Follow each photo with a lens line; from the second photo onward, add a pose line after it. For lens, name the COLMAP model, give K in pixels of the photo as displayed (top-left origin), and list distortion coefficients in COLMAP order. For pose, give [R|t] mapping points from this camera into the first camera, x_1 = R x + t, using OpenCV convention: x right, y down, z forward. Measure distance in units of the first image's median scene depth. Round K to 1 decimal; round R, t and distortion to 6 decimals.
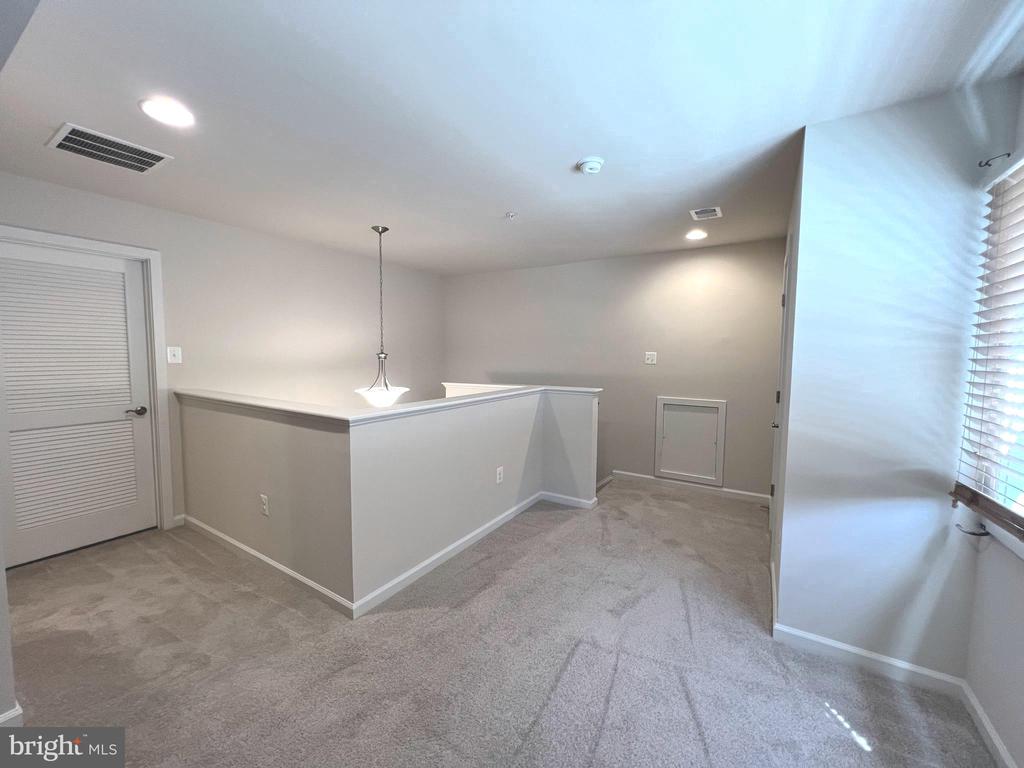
lens RADIAL K [[410.5, 0, 512.1], [0, 410.5, 381.8], [0, 0, 1]] dist [-0.002394, 0.001036]
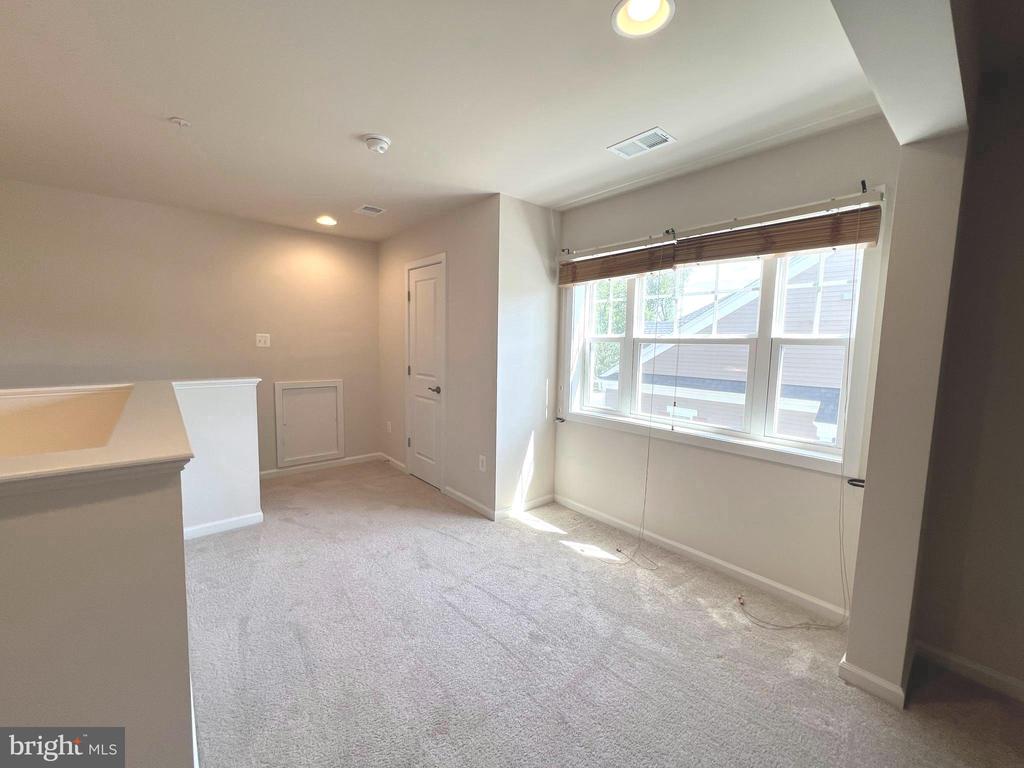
lens RADIAL K [[410.5, 0, 512.1], [0, 410.5, 381.8], [0, 0, 1]] dist [-0.002394, 0.001036]
pose [[0.298094, -0.091172, 0.950172, -0.444318], [0.052110, 0.995498, 0.079173, -0.012435], [-0.953113, 0.025913, 0.301503, 0.263206]]
